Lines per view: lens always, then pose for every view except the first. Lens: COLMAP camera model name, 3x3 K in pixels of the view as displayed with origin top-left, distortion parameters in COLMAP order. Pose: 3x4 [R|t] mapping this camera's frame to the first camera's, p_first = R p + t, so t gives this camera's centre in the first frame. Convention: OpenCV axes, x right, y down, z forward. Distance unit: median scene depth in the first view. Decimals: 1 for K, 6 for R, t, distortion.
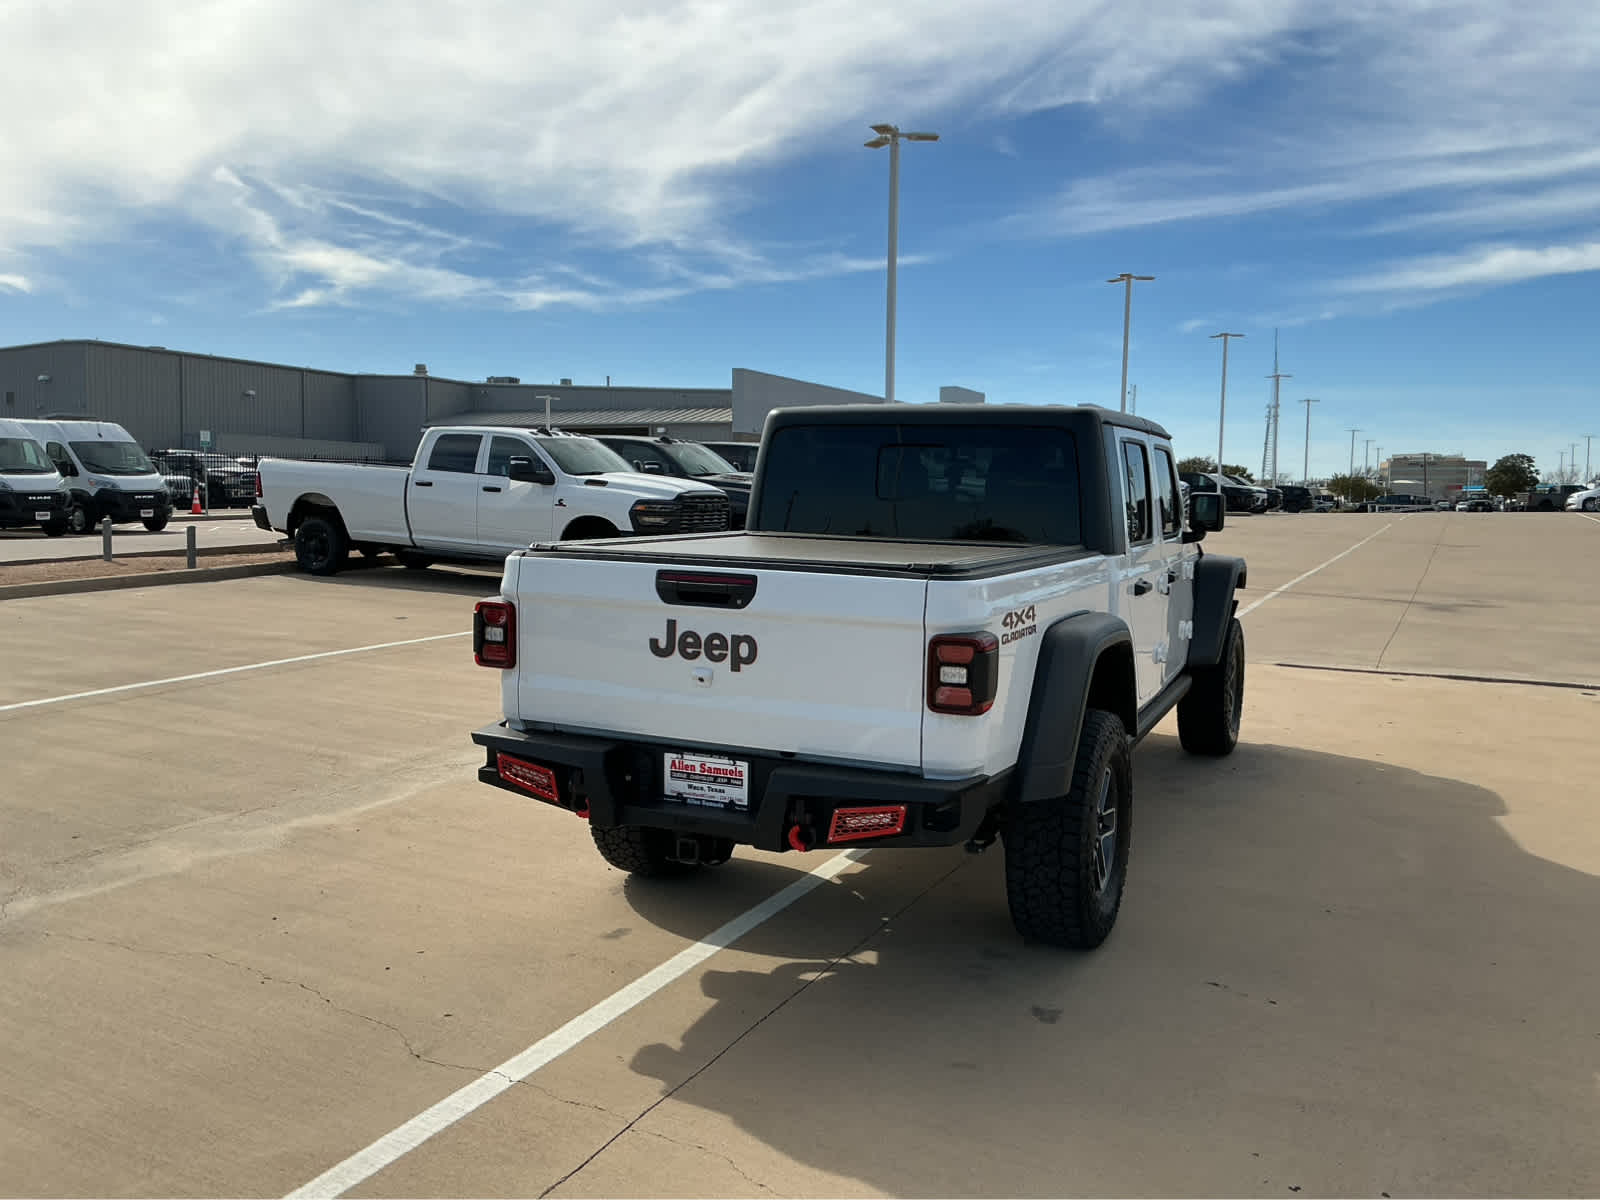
lens RADIAL K [[1323.8, 0, 800.0], [0, 1323.8, 600.0], [0, 0, 1]] dist [0.074132, -0.149744]
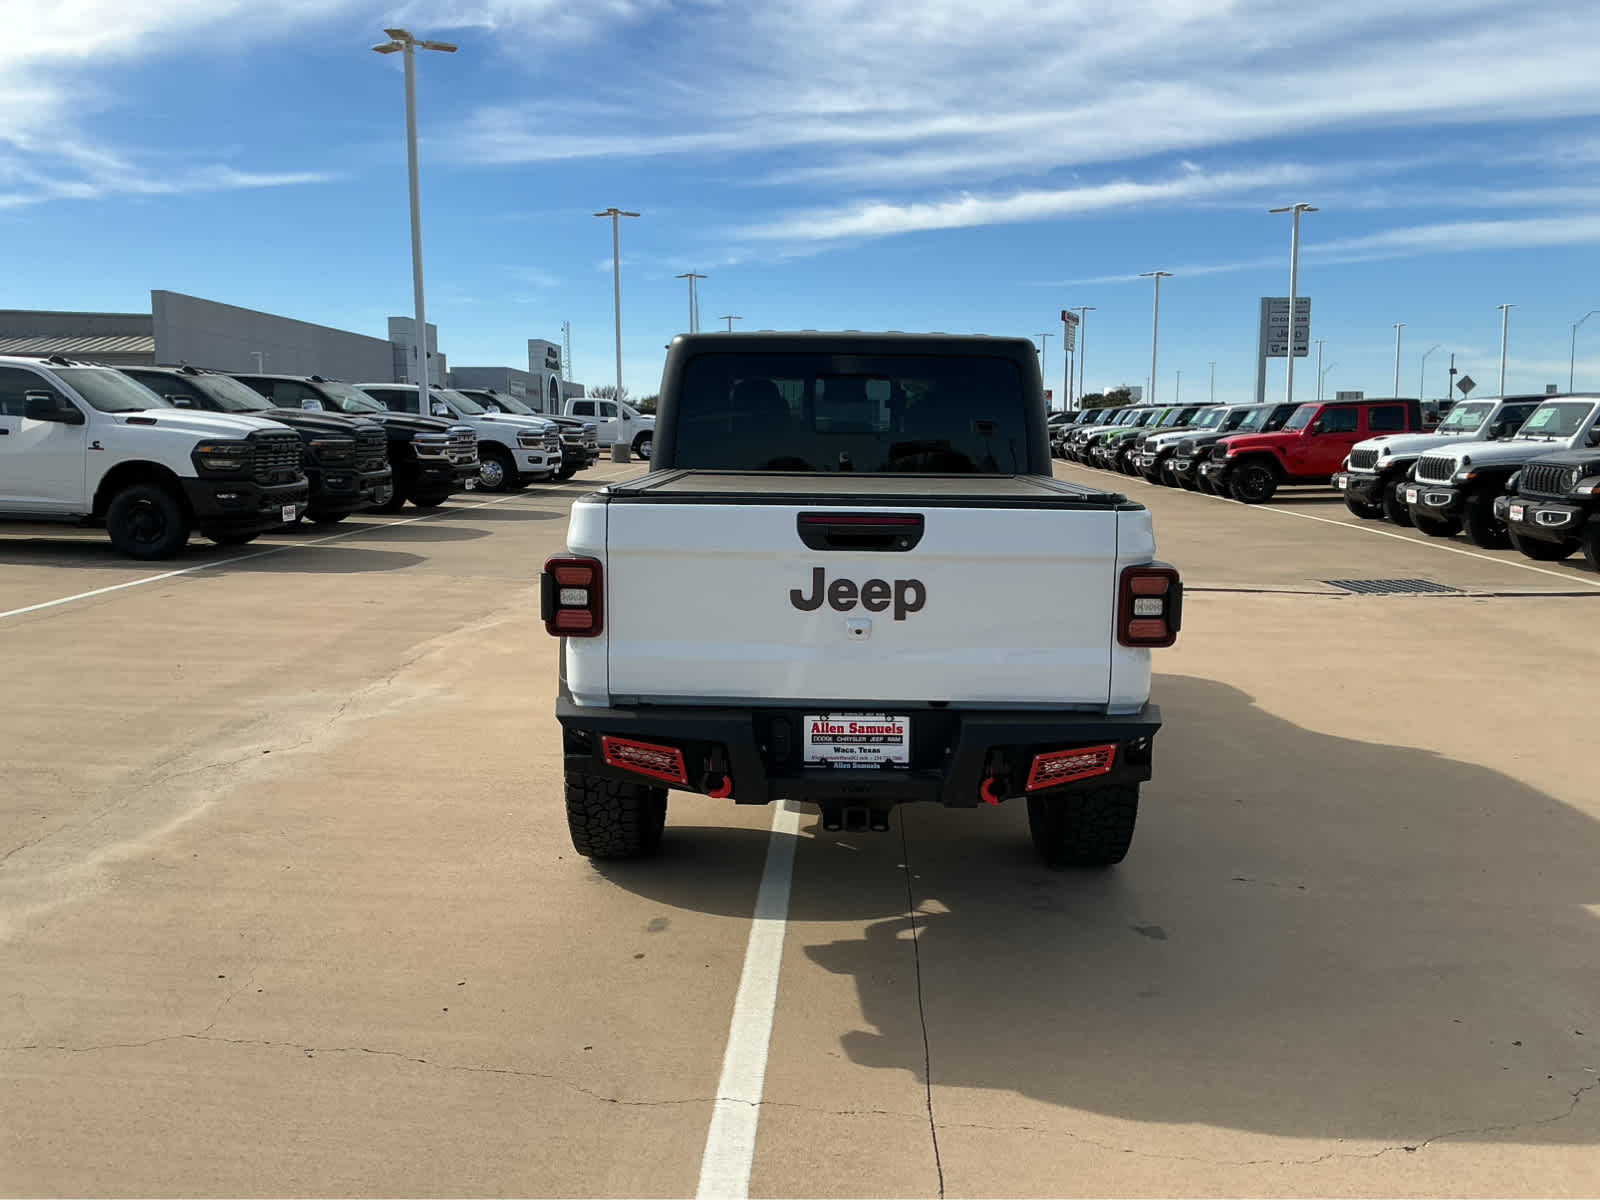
lens RADIAL K [[1323.8, 0, 800.0], [0, 1323.8, 600.0], [0, 0, 1]] dist [0.074132, -0.149744]
pose [[0.913240, -0.063743, 0.402405, -0.439473], [0.044842, 0.997411, 0.056227, -0.013323], [-0.404947, -0.033304, 0.913733, 0.172986]]
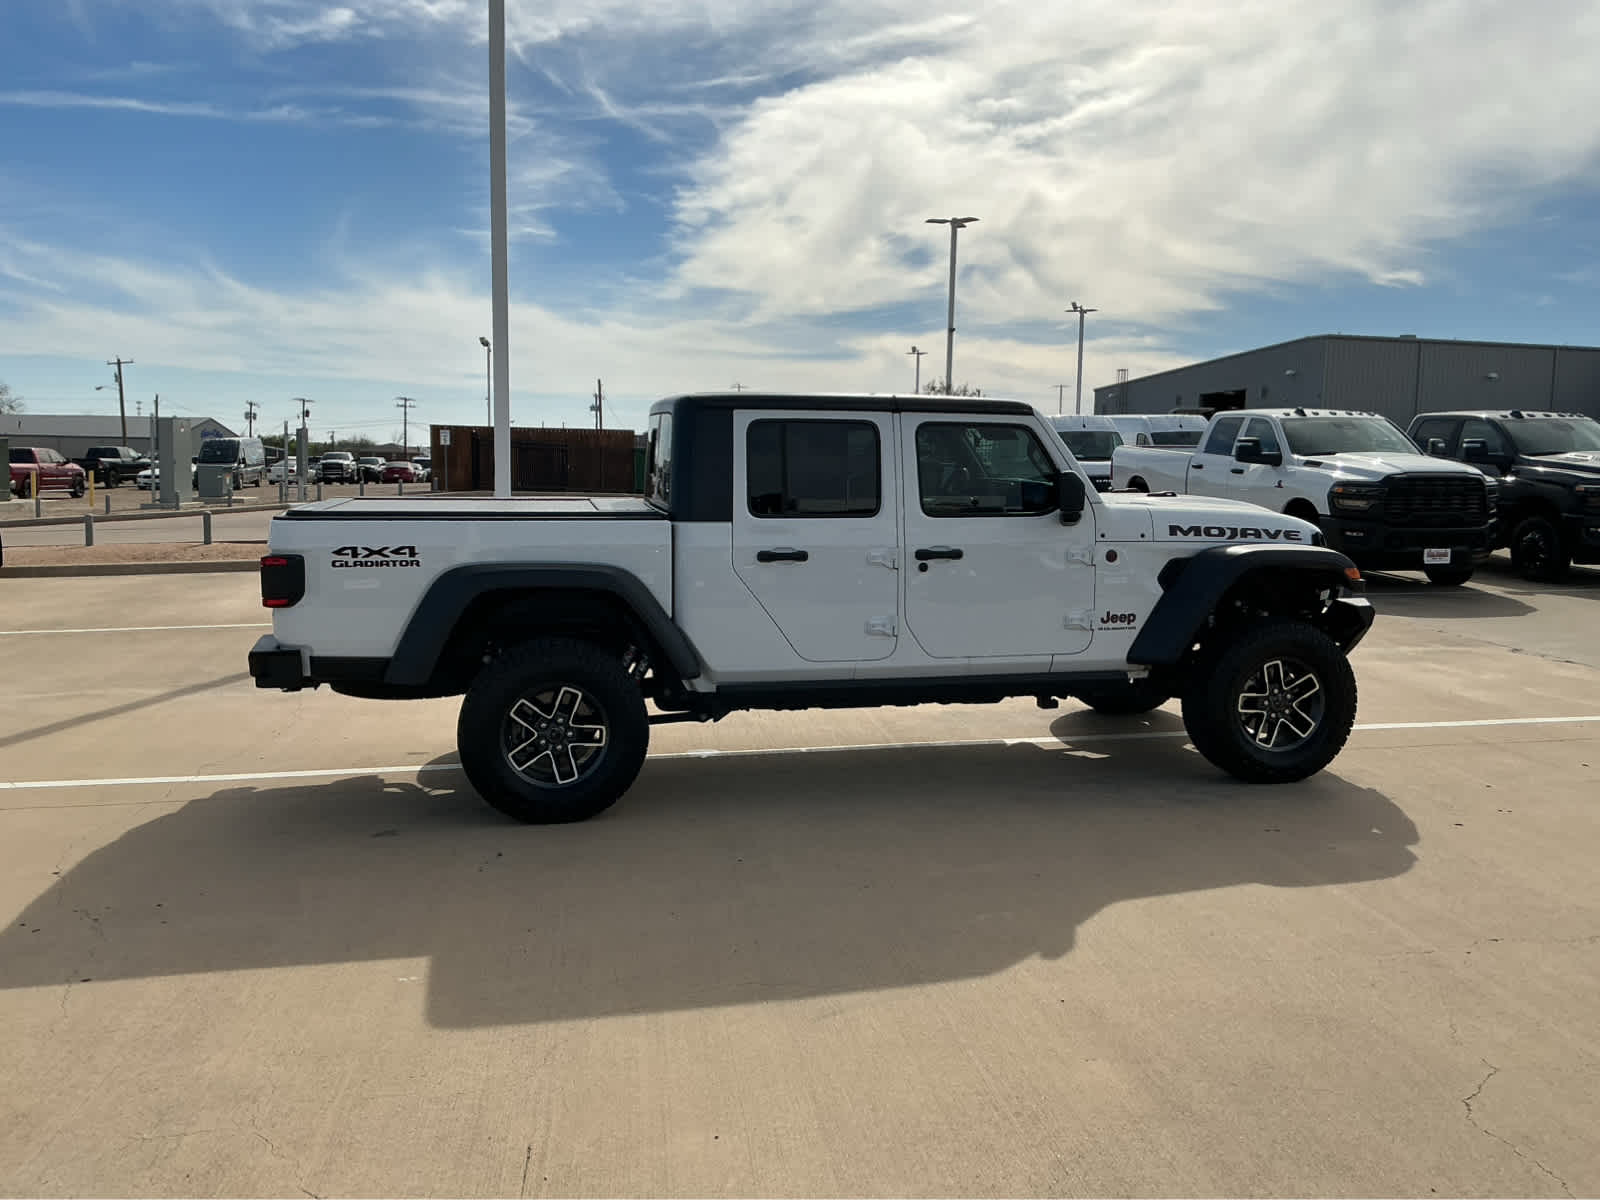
lens RADIAL K [[1335.9, 0, 805.3], [0, 1335.9, 587.6], [0, 0, 1]] dist [0.068553, -0.173305]
pose [[0.594849, 0.070101, -0.800775, 1.501937], [-0.070082, 0.996920, 0.035212, -0.027982], [0.800777, 0.035174, 0.597929, 0.474763]]
